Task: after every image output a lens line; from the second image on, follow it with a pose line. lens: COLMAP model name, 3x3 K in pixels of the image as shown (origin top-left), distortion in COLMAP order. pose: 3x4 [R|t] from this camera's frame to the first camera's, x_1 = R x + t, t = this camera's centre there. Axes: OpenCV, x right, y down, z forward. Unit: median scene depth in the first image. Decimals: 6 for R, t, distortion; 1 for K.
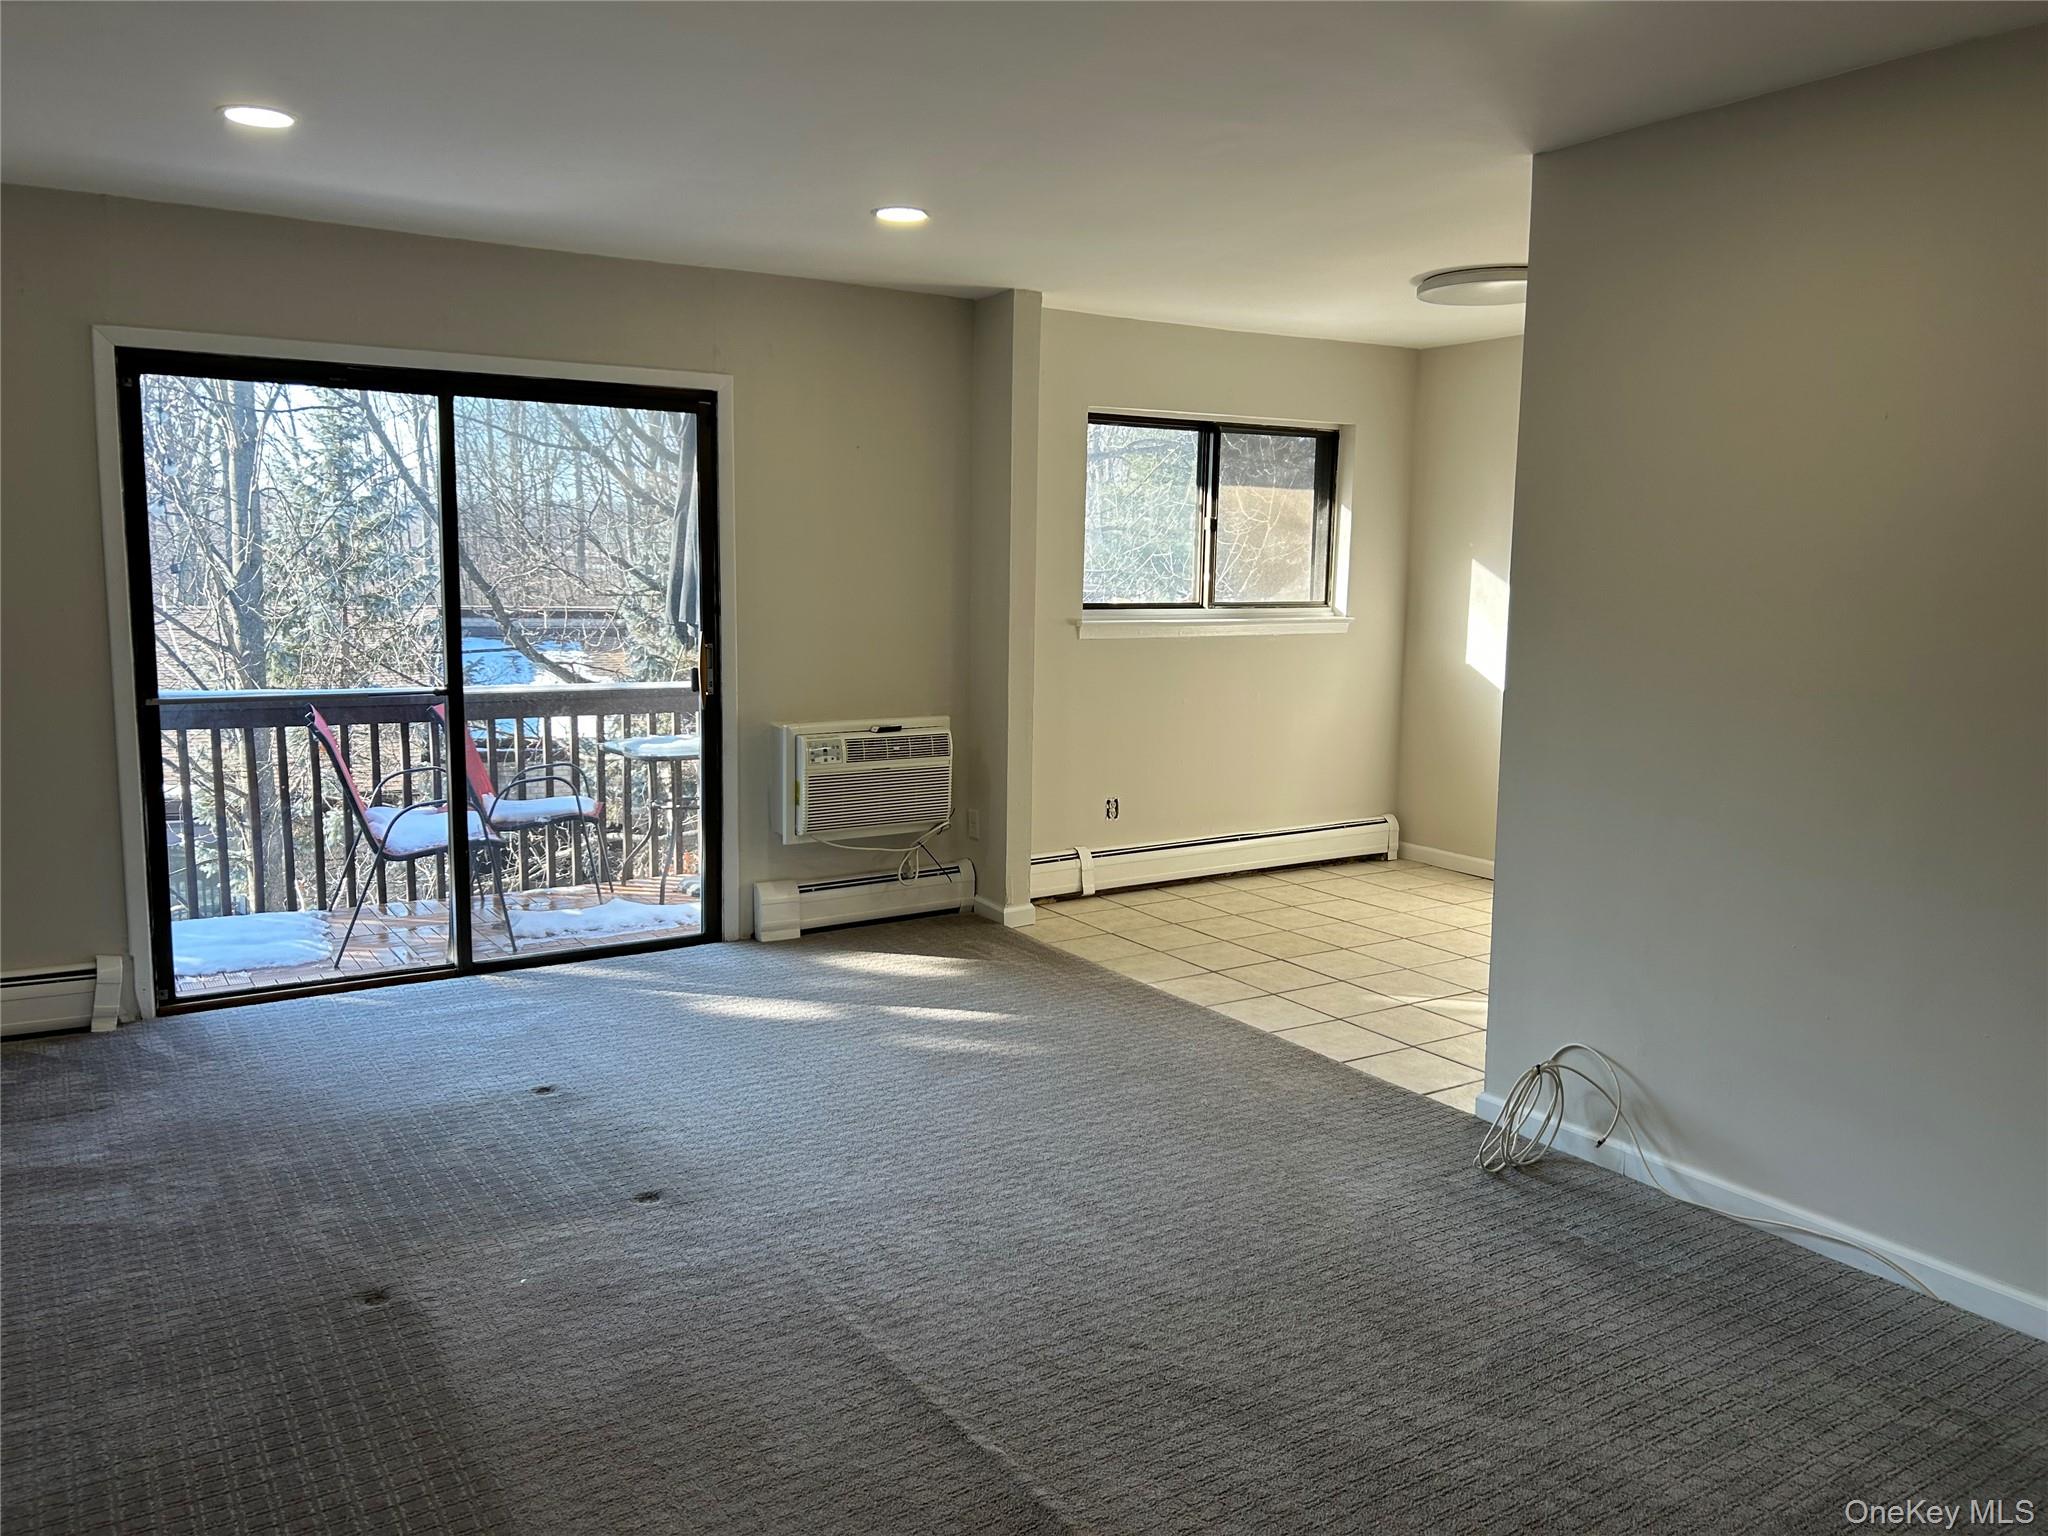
lens RADIAL K [[1561.9, 0, 1024.0], [0, 1561.9, 768.0], [0, 0, 1]] dist [0.072019, -0.007980]
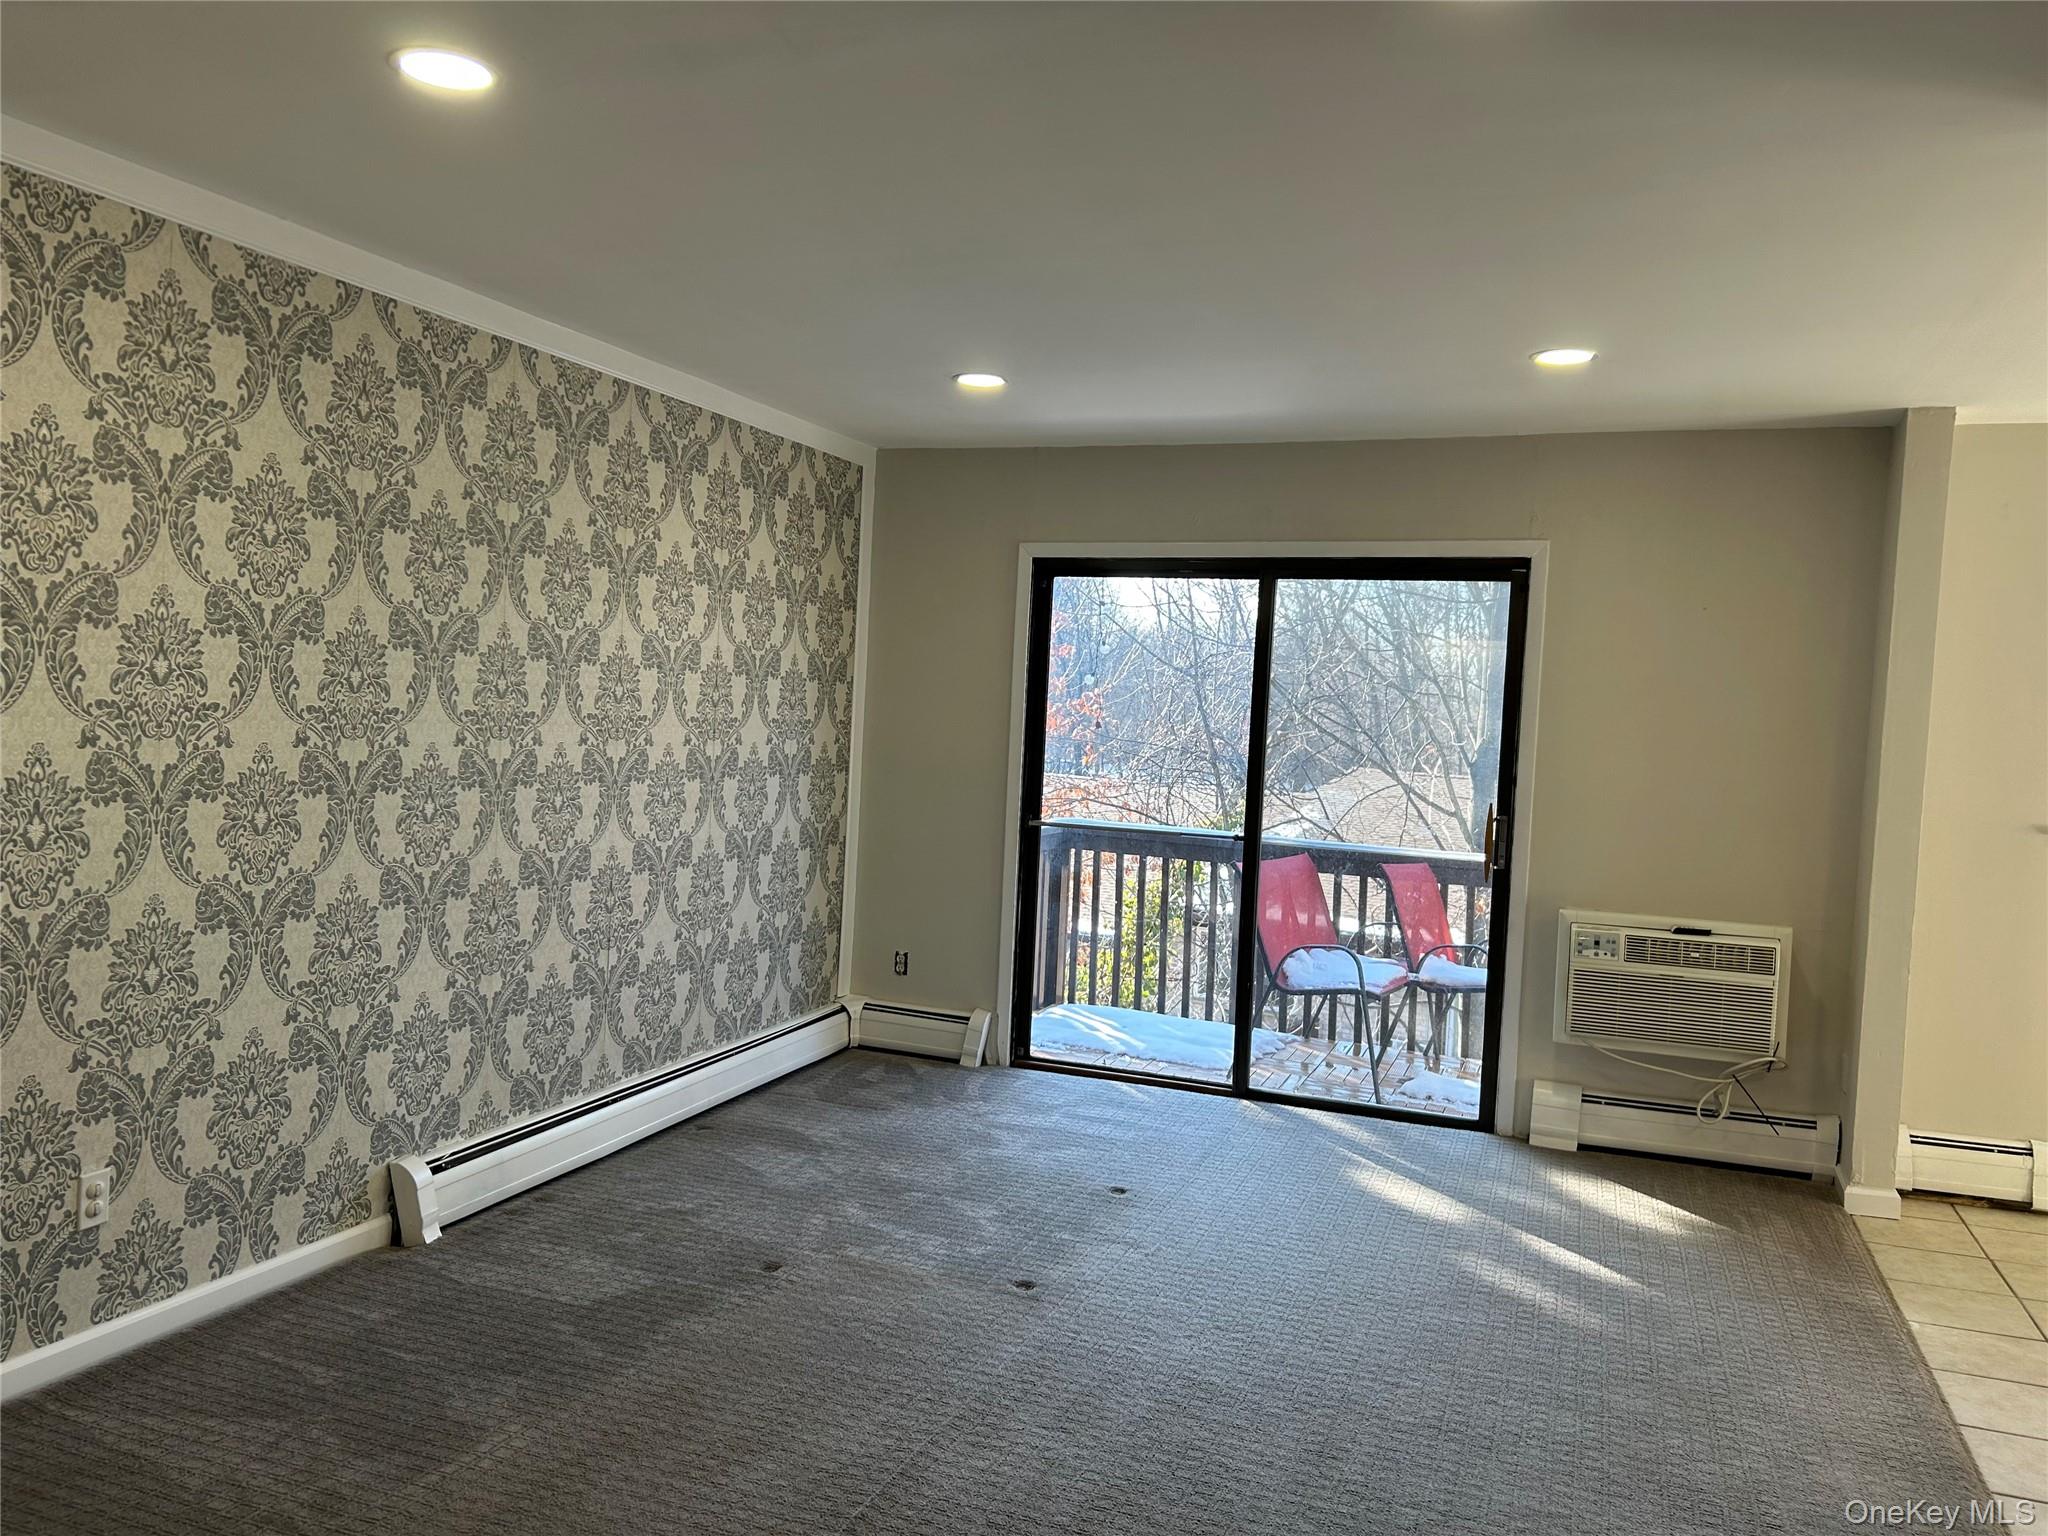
lens RADIAL K [[1554.5, 0, 1024.0], [0, 1554.5, 768.0], [0, 0, 1]] dist [0.033405, -0.007514]
pose [[0.590147, 0.045770, -0.805997, 0.422293], [-0.146923, 0.987807, -0.051482, -0.017205], [0.793814, 0.148802, 0.589676, 0.214487]]
